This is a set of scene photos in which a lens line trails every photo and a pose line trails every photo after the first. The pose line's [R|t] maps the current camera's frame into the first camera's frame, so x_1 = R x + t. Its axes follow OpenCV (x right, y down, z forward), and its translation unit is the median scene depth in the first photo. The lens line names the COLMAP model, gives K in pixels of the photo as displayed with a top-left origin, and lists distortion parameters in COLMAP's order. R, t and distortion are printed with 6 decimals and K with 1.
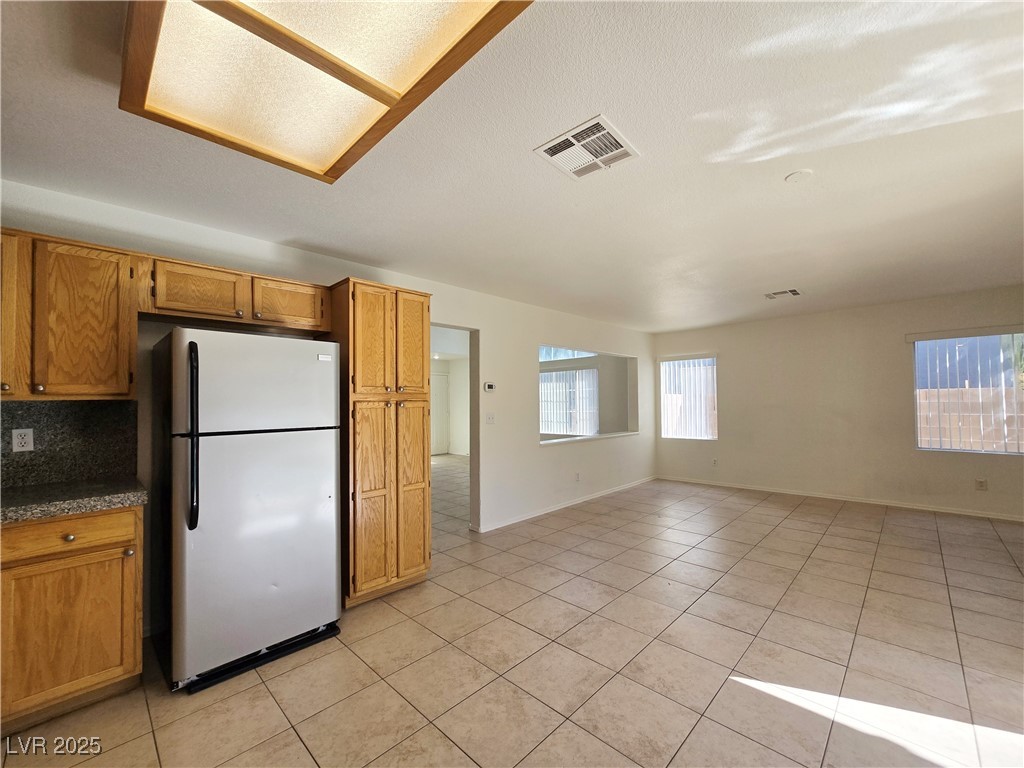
lens RADIAL K [[418.7, 0, 517.0], [0, 418.7, 393.2], [0, 0, 1]] dist [-0.001101, -0.000132]
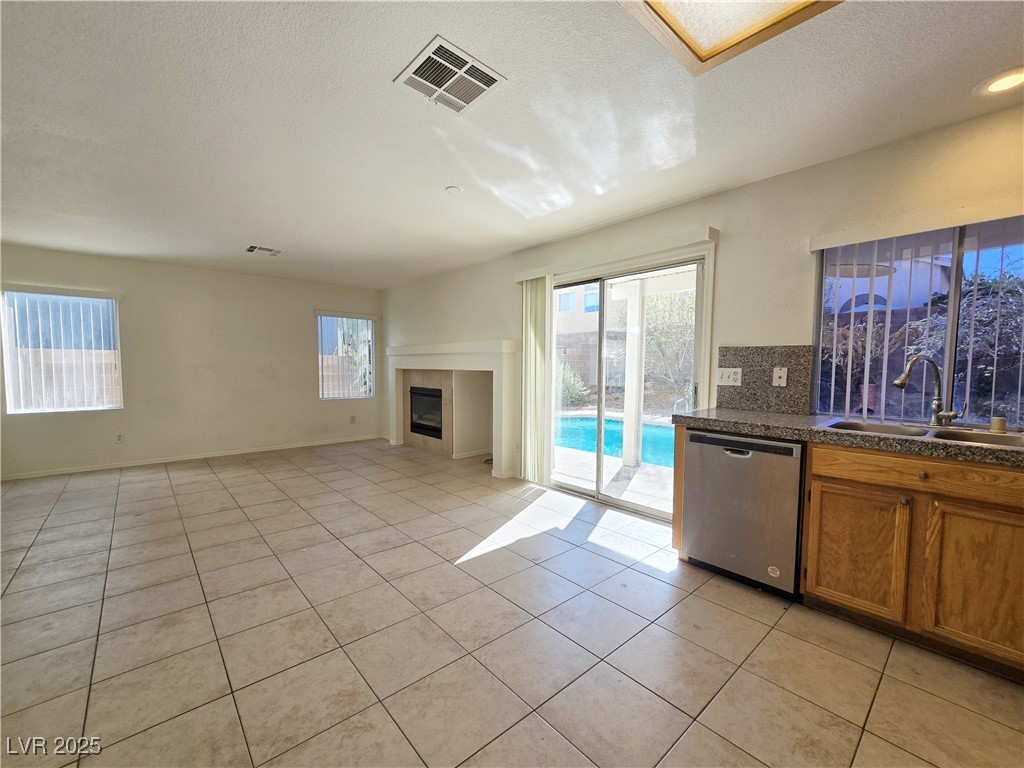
lens RADIAL K [[424.8, 0, 514.4], [0, 424.8, 393.1], [0, 0, 1]] dist [-0.000102, -0.000123]
pose [[0.080524, -0.049263, 0.995535, -0.544185], [-0.030244, 0.998197, 0.051841, 0.048435], [-0.996294, -0.034284, 0.078889, 0.510883]]
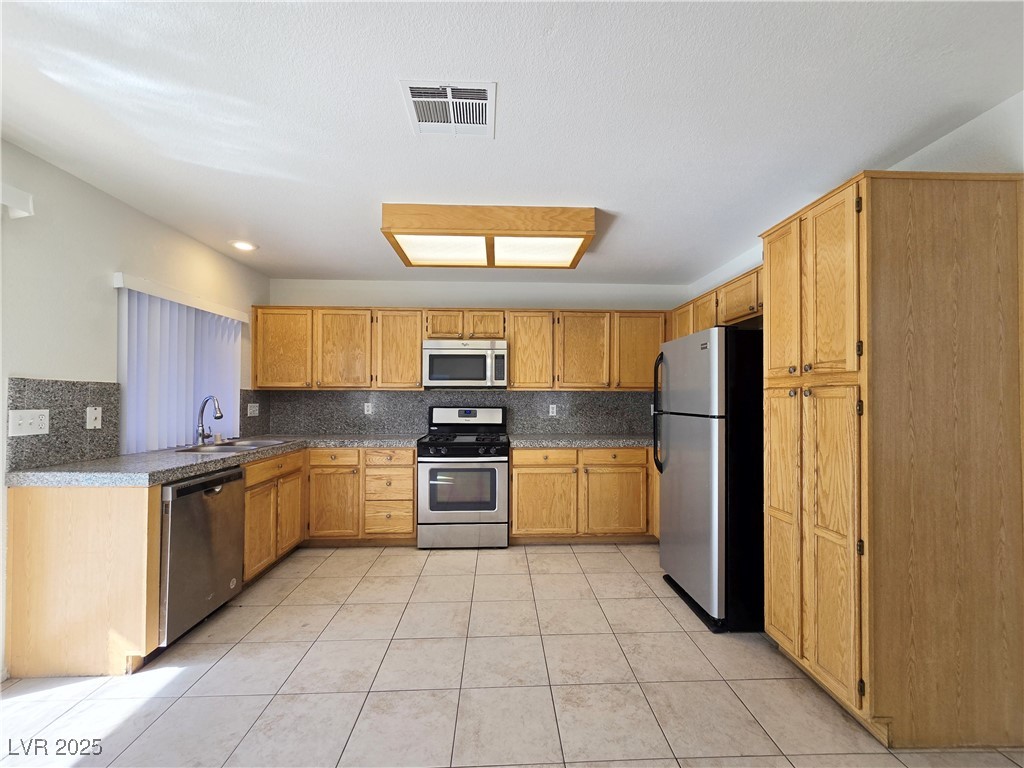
lens RADIAL K [[418.7, 0, 517.0], [0, 418.7, 393.2], [0, 0, 1]] dist [-0.001101, -0.000132]
pose [[-0.687234, 0.005260, -0.726417, 0.488284], [0.024123, 0.999588, -0.015584, 0.027953], [0.726035, -0.028234, -0.687078, 1.146161]]
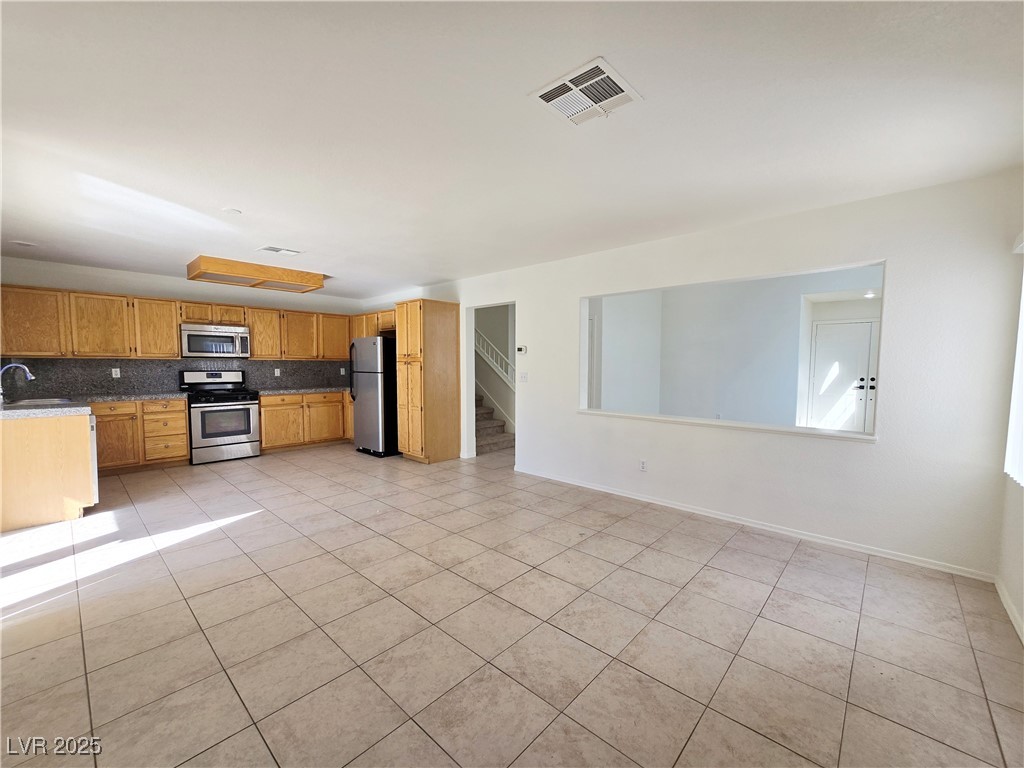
lens RADIAL K [[418.7, 0, 517.0], [0, 418.7, 393.2], [0, 0, 1]] dist [-0.001101, -0.000132]
pose [[0.027092, 0.084590, -0.996047, 1.679702], [0.017651, 0.996217, 0.085085, 0.008851], [0.999477, -0.019886, 0.025496, 1.478149]]
